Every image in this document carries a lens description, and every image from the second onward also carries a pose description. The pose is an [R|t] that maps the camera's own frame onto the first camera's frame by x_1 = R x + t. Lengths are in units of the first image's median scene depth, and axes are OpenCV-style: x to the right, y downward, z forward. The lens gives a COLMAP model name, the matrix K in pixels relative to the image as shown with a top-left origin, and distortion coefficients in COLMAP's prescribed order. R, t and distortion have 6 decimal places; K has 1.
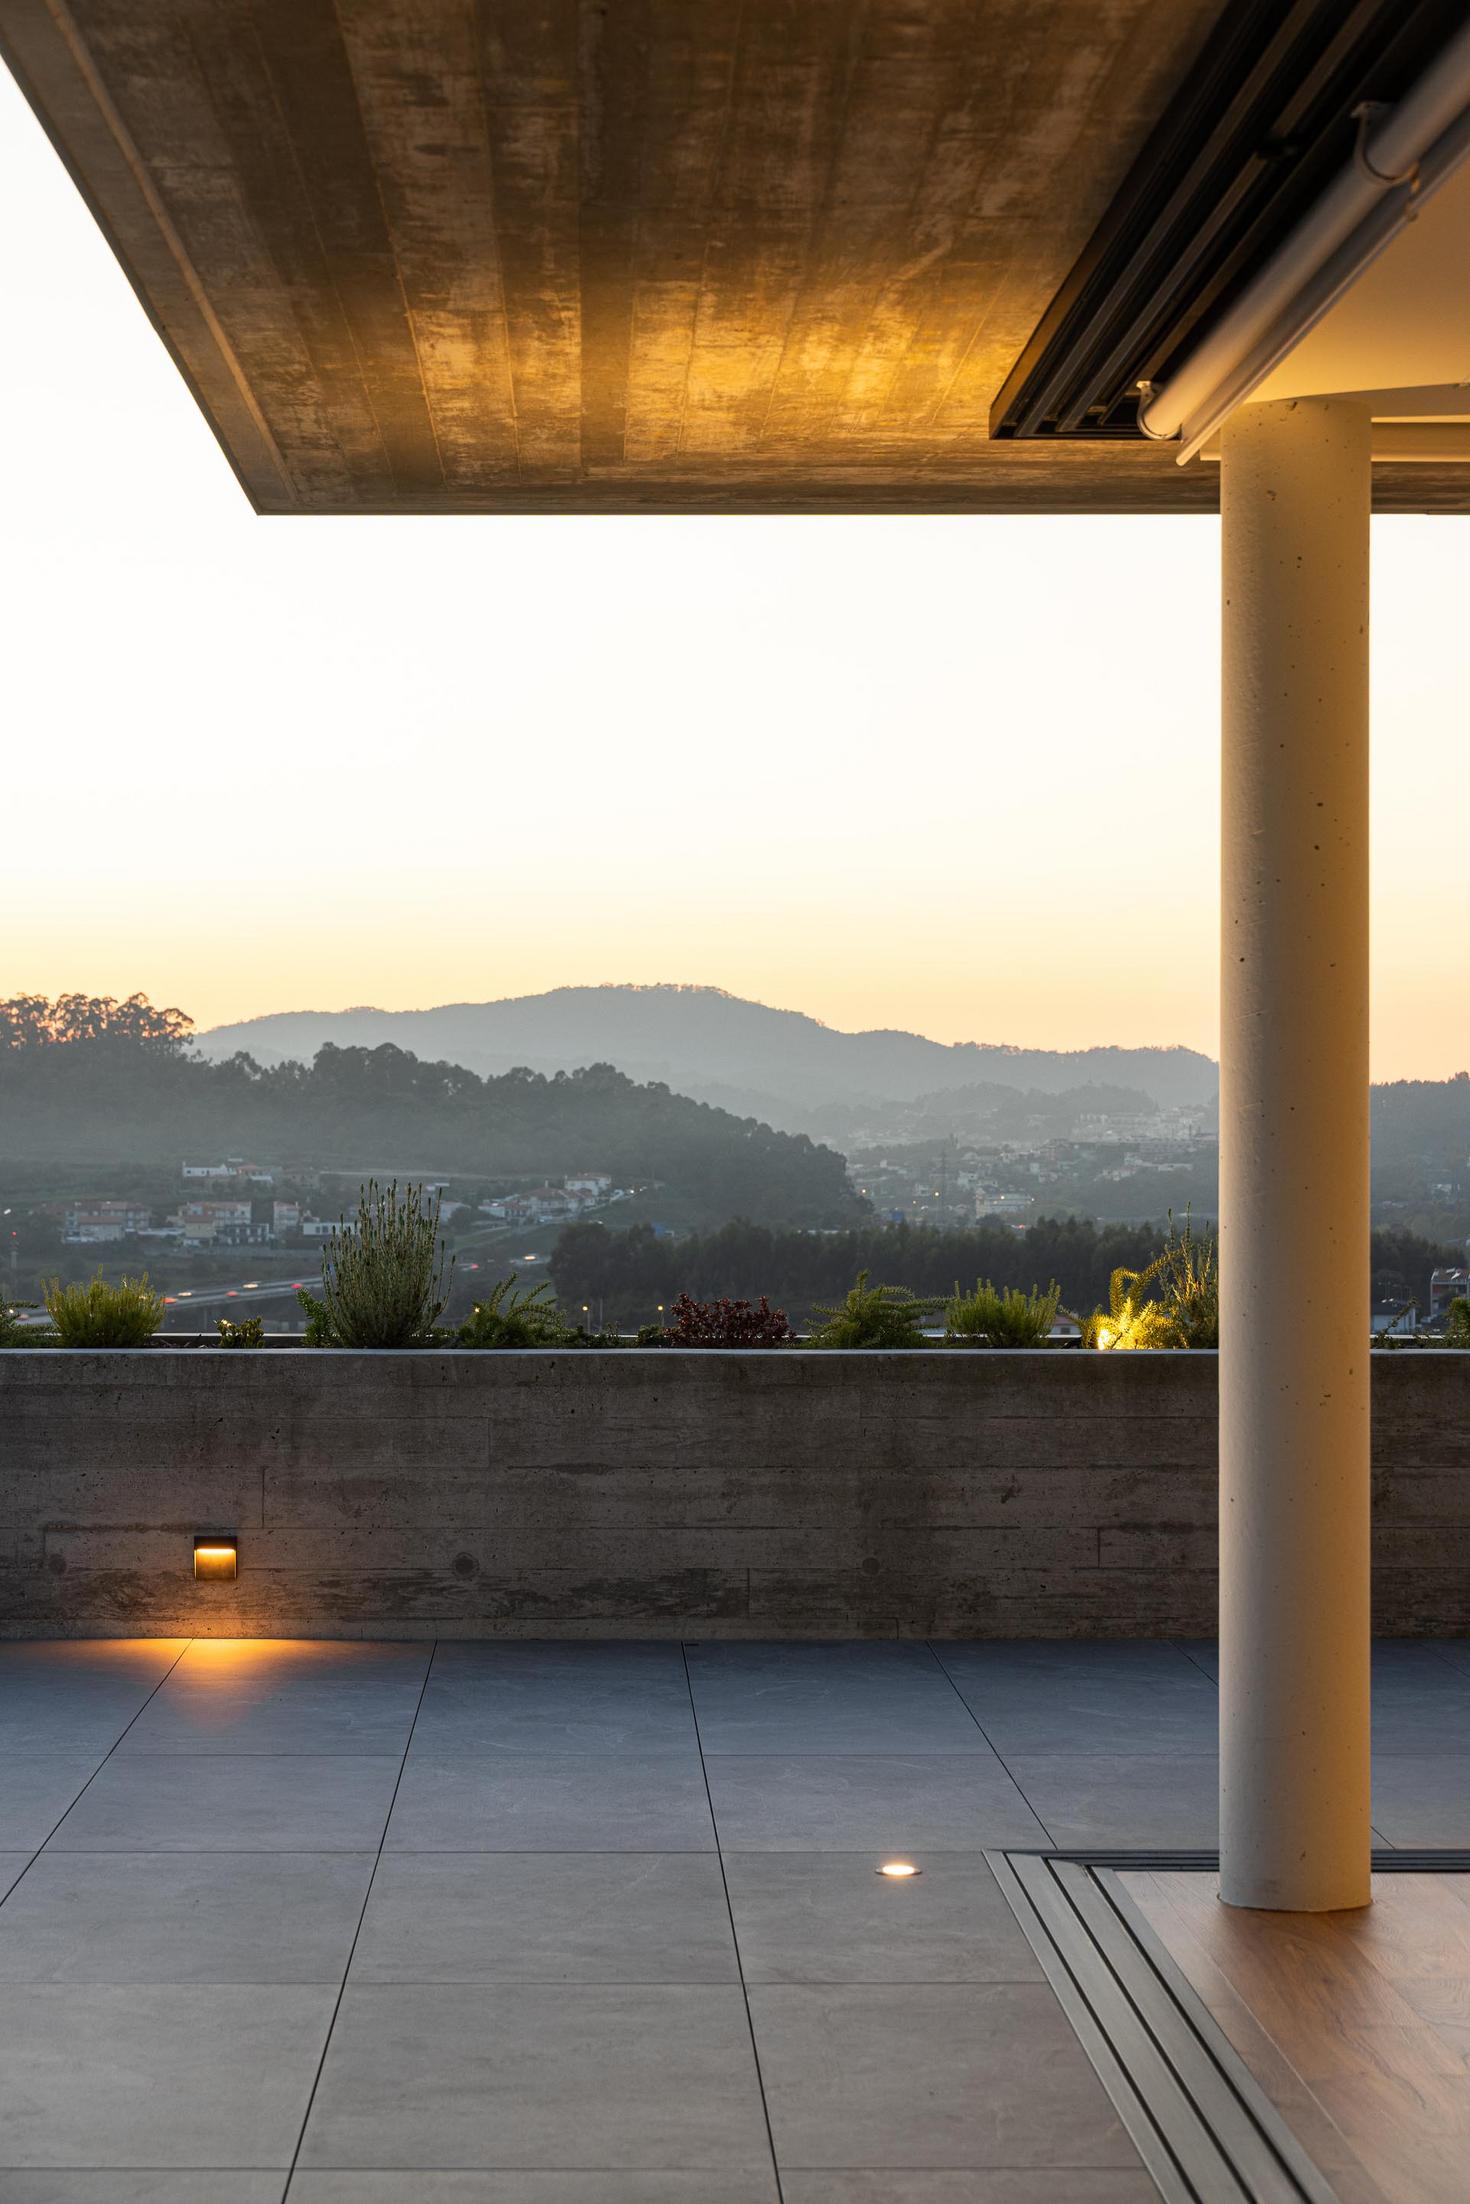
lens RADIAL K [[4256.6, 0, 949.4], [0, 4256.6, 1339.9], [0, 0, 1]] dist [0.034792, 0.000000]
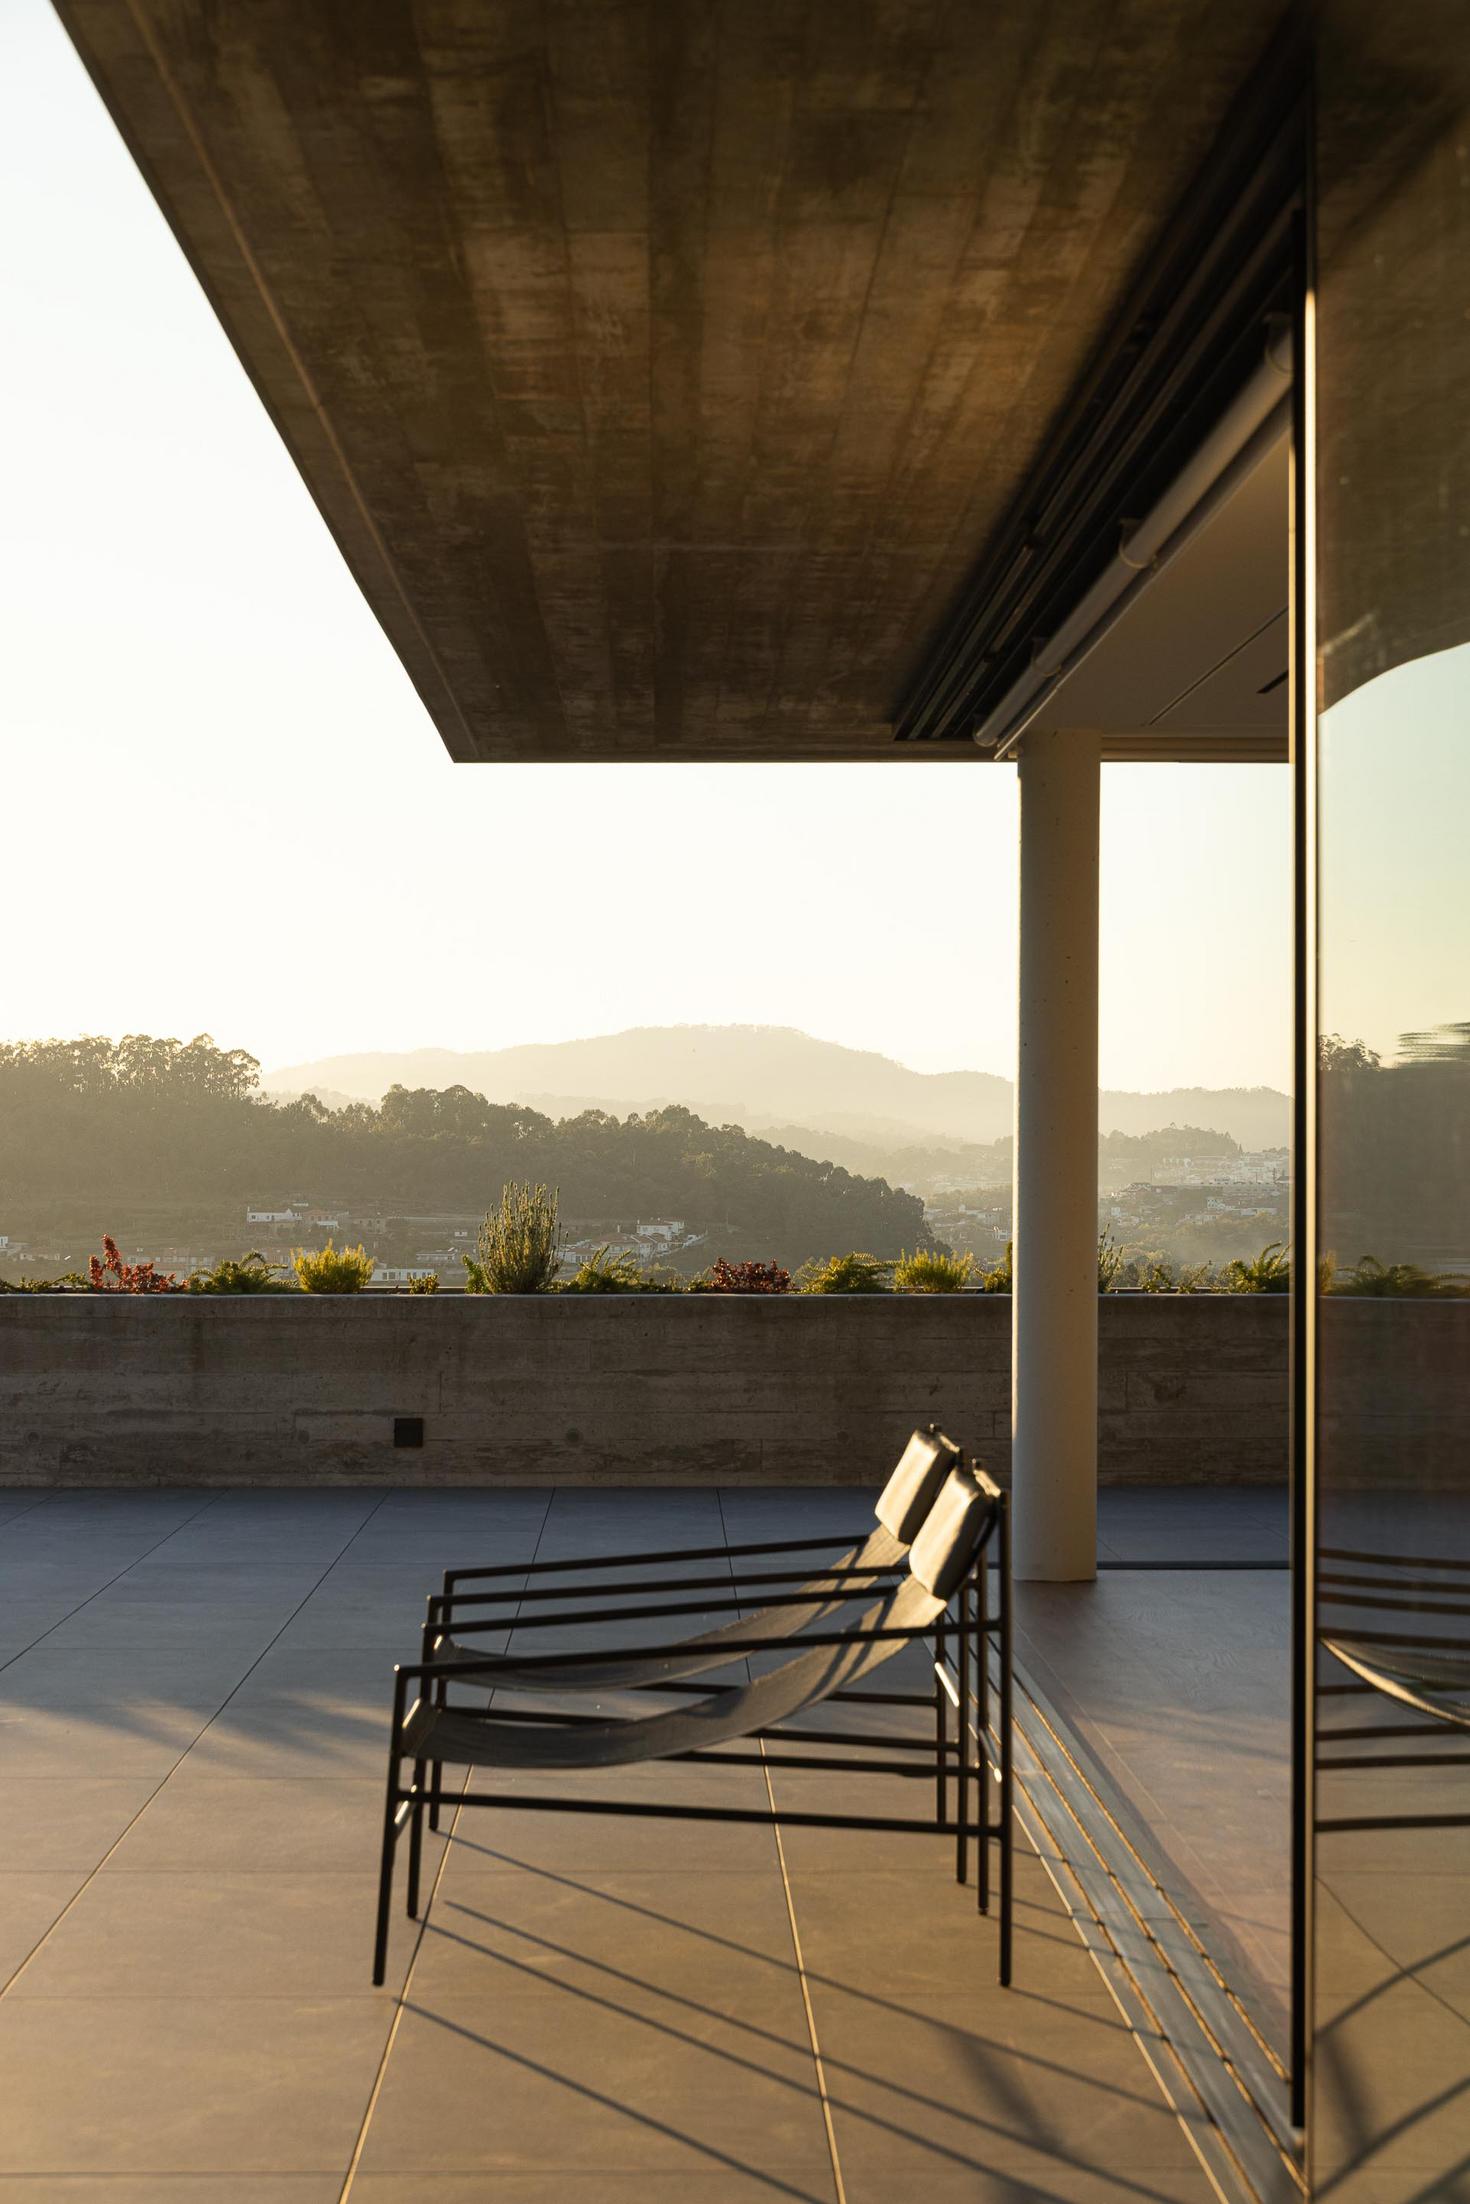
lens RADIAL K [[4710.1, 0, 736.2], [0, 4710.1, 1097.9], [0, 0, 1]] dist [0.151470, 0.000000]
pose [[0.997634, -0.000196, -0.068745, 0.057087], [-0.004378, 0.997785, -0.066381, 0.043137], [0.068605, 0.066525, 0.995423, -0.651808]]
